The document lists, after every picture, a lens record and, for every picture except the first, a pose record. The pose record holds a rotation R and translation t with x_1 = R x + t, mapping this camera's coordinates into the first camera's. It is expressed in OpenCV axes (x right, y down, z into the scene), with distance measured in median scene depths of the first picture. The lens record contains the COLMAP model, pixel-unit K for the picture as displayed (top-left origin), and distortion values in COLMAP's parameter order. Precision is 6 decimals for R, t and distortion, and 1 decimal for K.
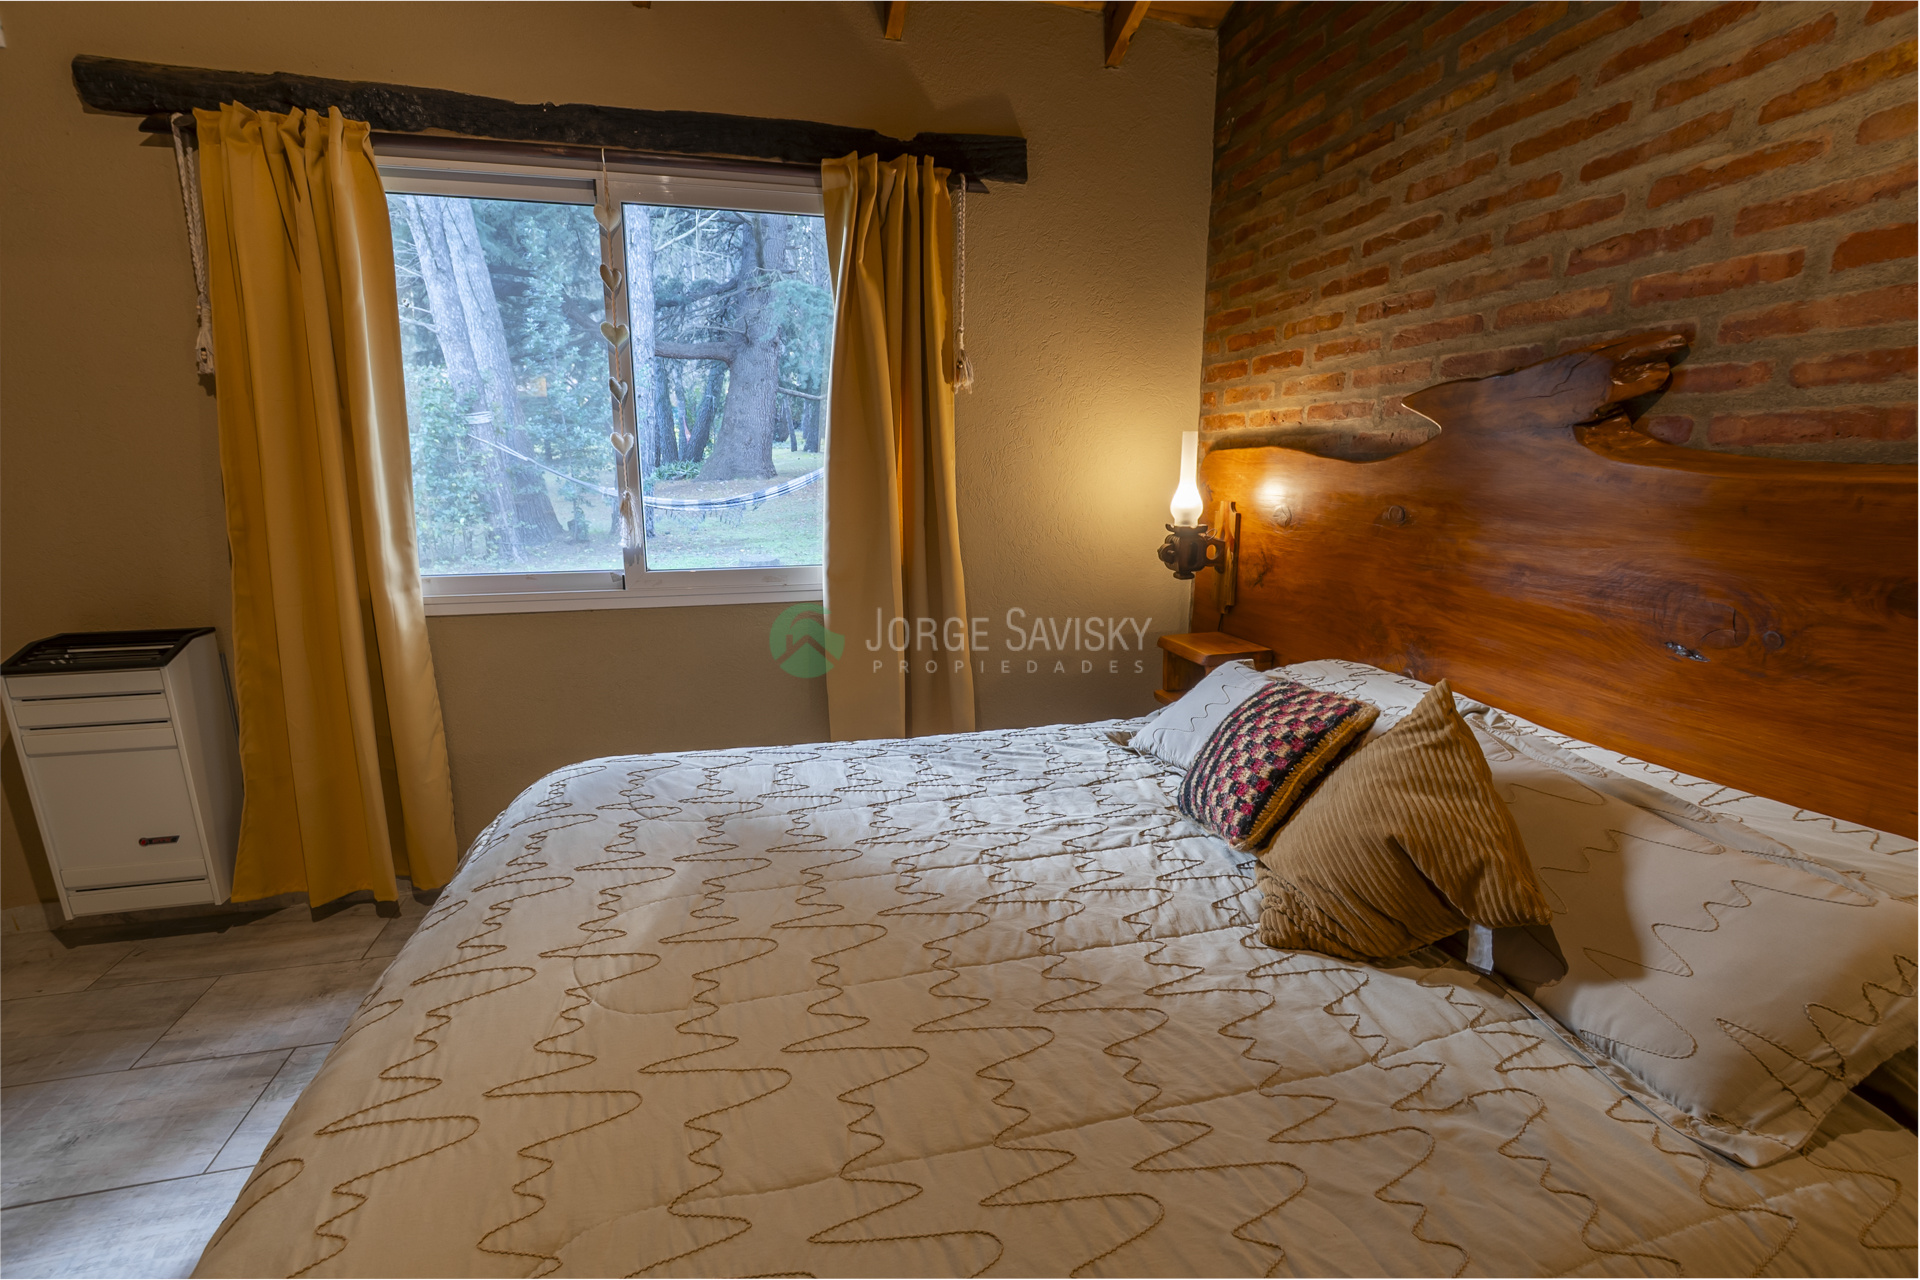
lens RADIAL K [[850.1, 0, 960.0], [0, 850.1, 640.0], [0, 0, 1]] dist [-0.029875, 0.003922]
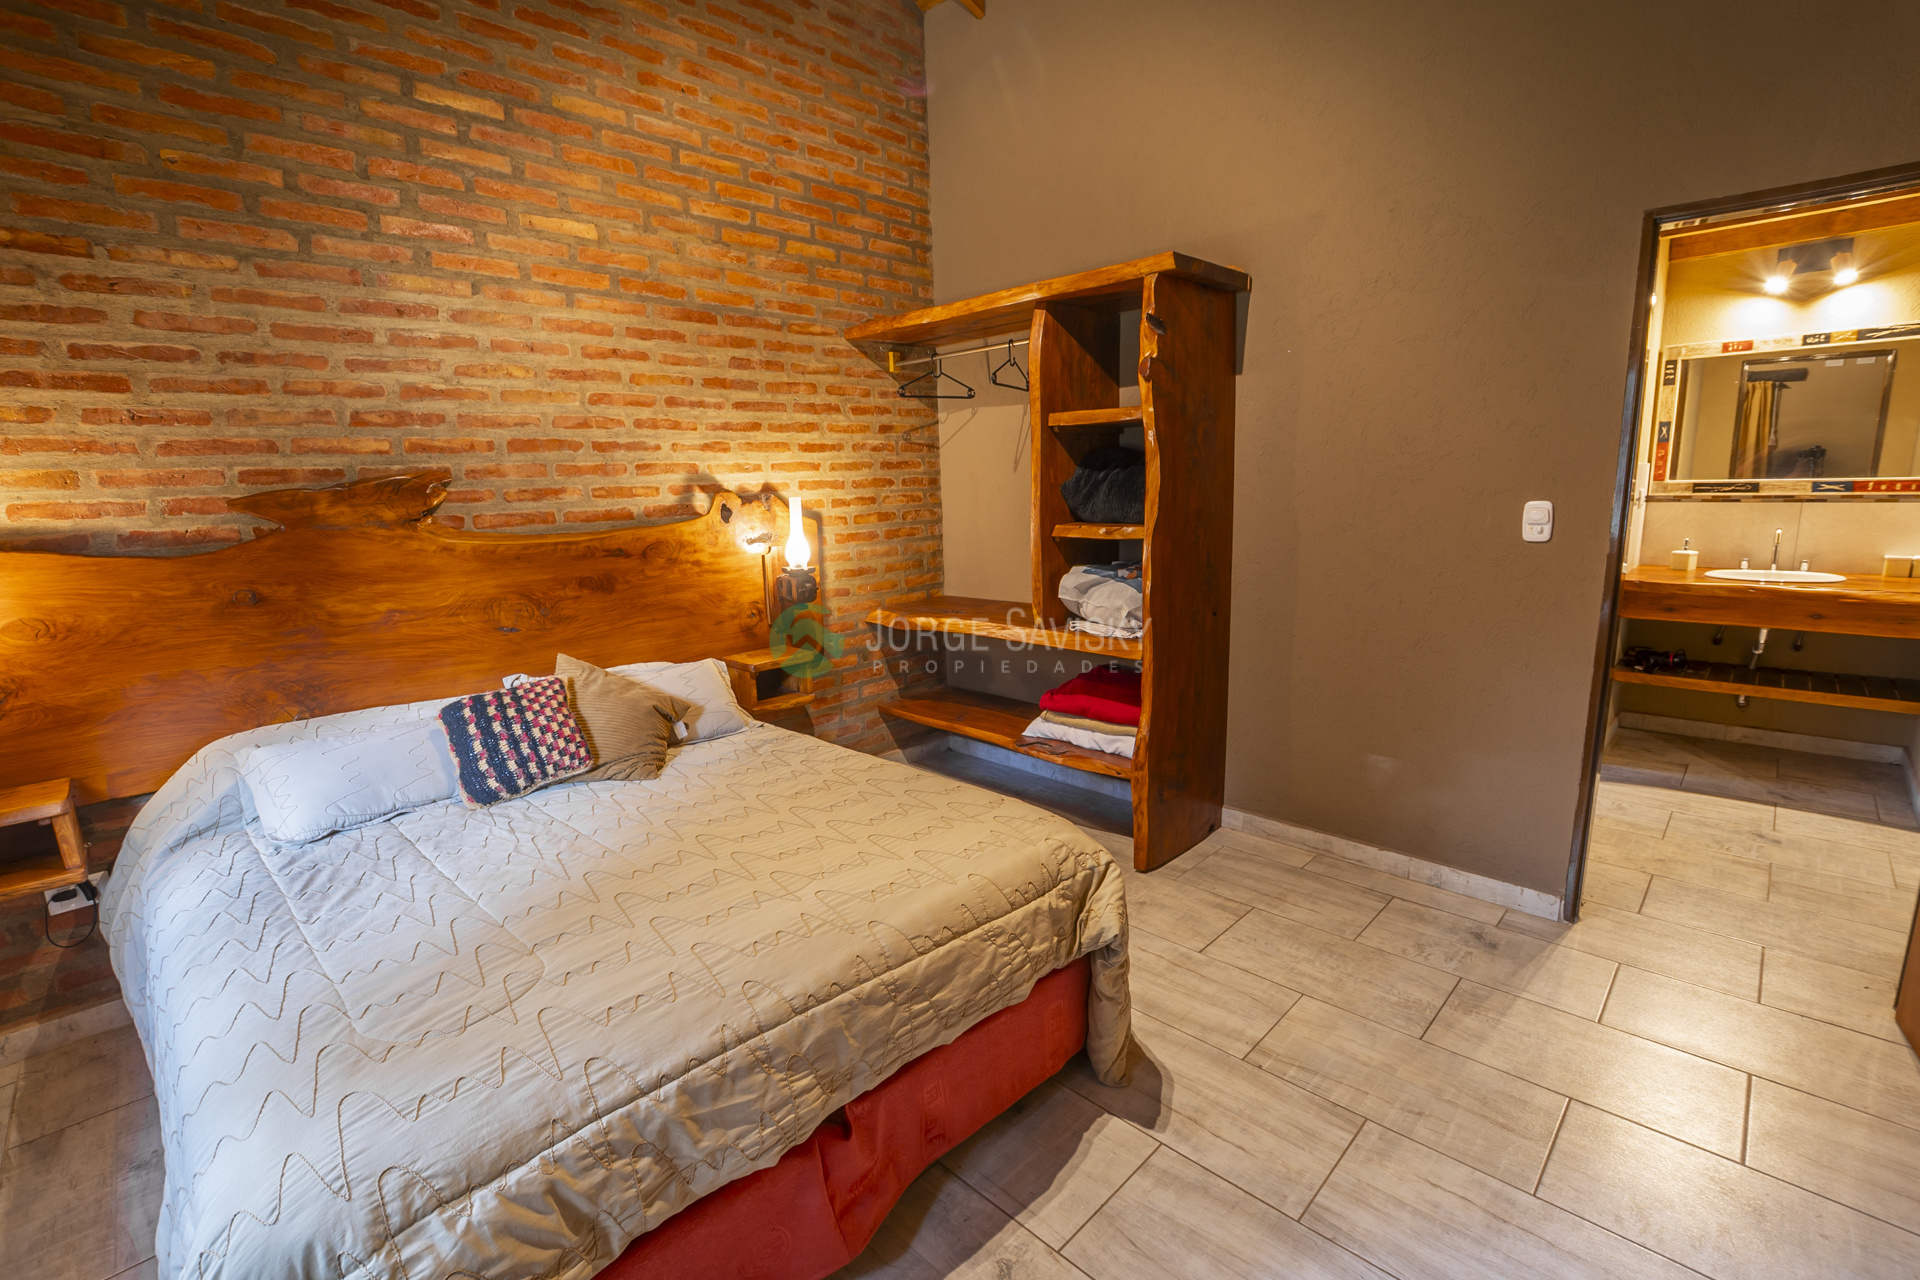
lens RADIAL K [[850.1, 0, 960.0], [0, 850.1, 640.0], [0, 0, 1]] dist [-0.029875, 0.003922]
pose [[-0.504053, -0.144300, 0.851533, -1.087605], [0.198583, 0.940164, 0.276868, -0.238529], [-0.840533, 0.308656, -0.445237, 0.763876]]
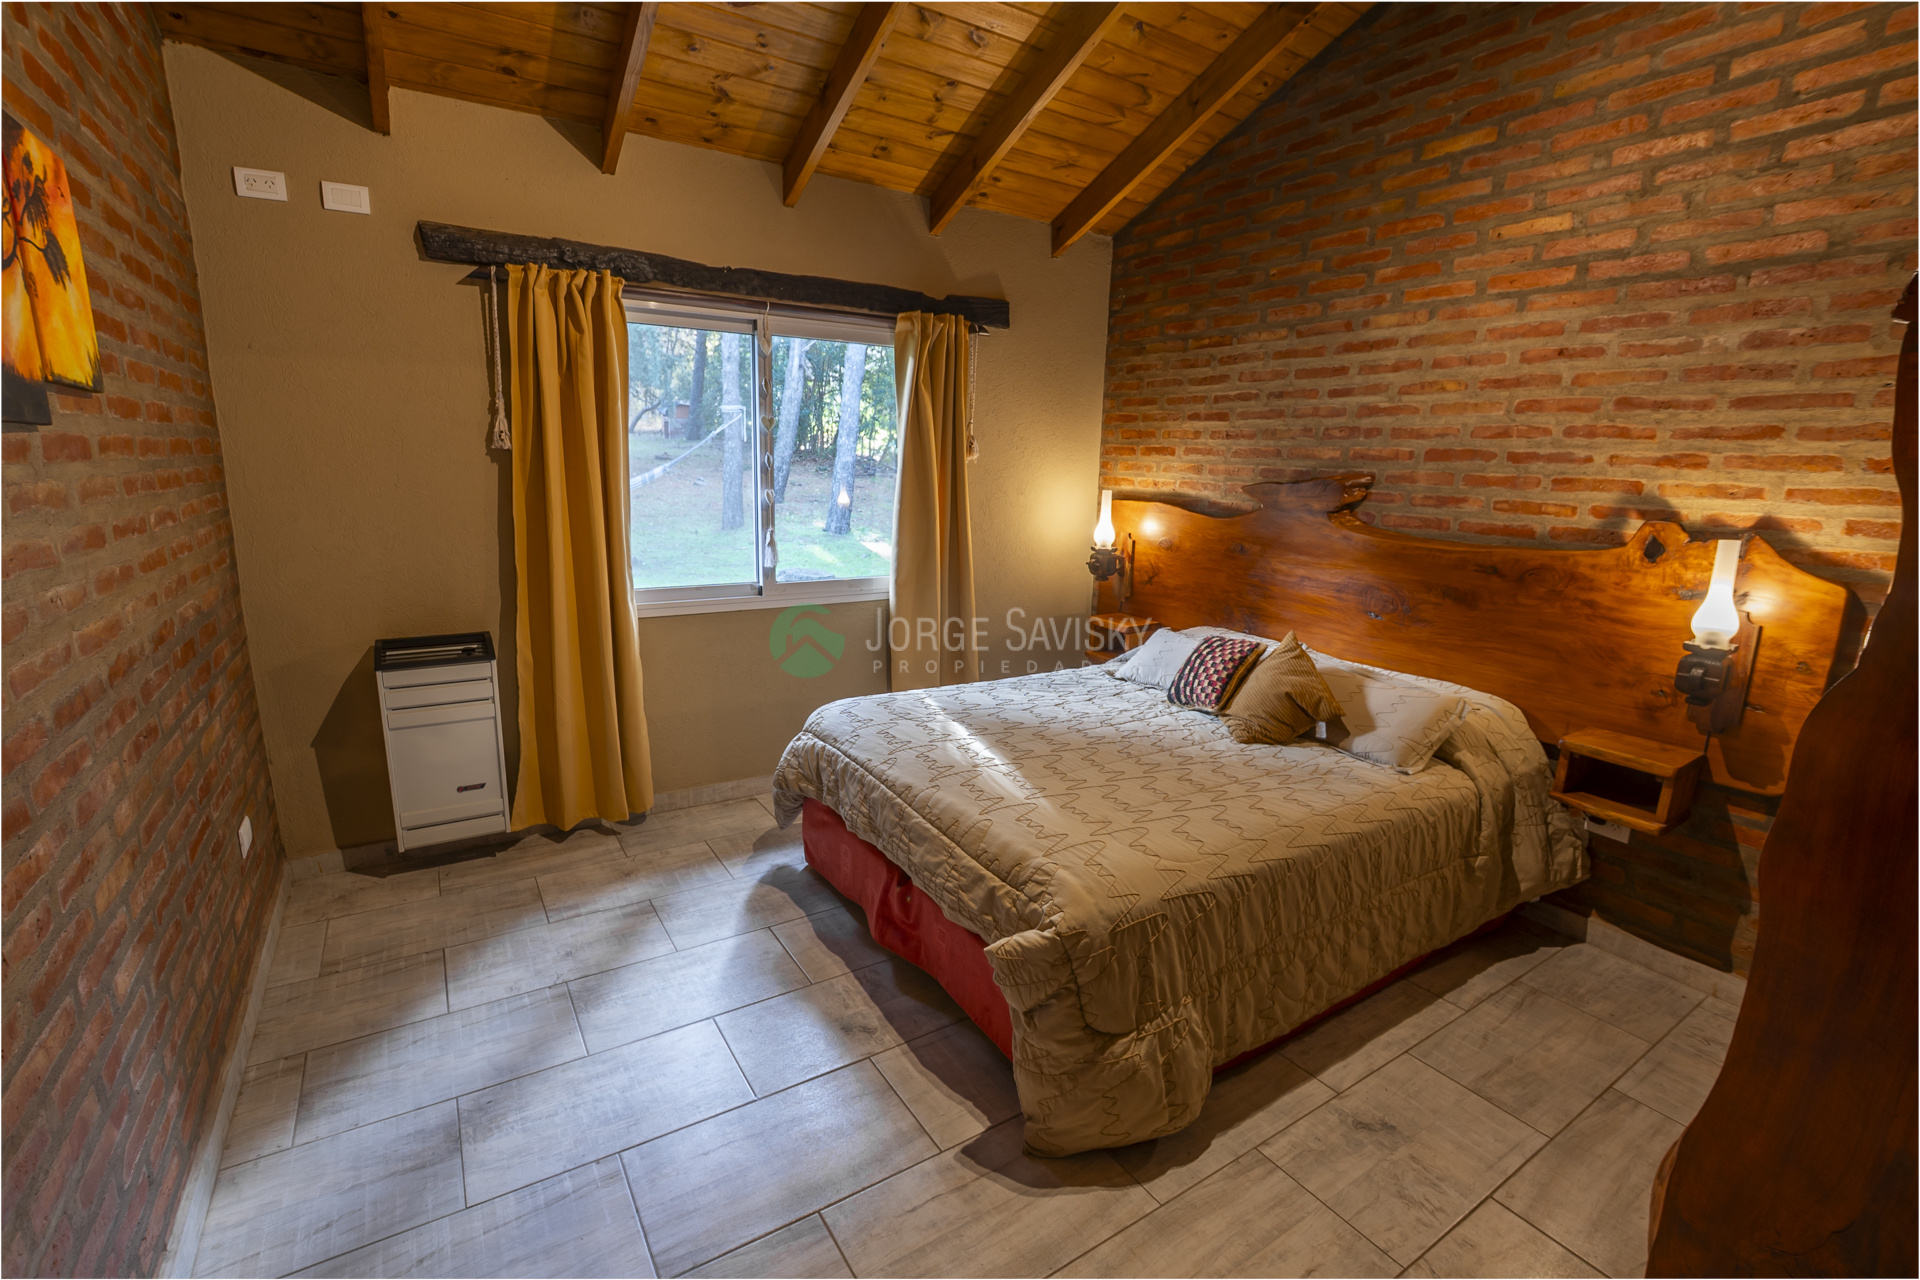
lens RADIAL K [[850.1, 0, 960.0], [0, 850.1, 640.0], [0, 0, 1]] dist [-0.029875, 0.003922]
pose [[0.952687, -0.038922, 0.301449, -0.714521], [0.033237, 0.999160, 0.023969, -0.009988], [-0.302129, -0.012816, 0.953181, -0.678013]]
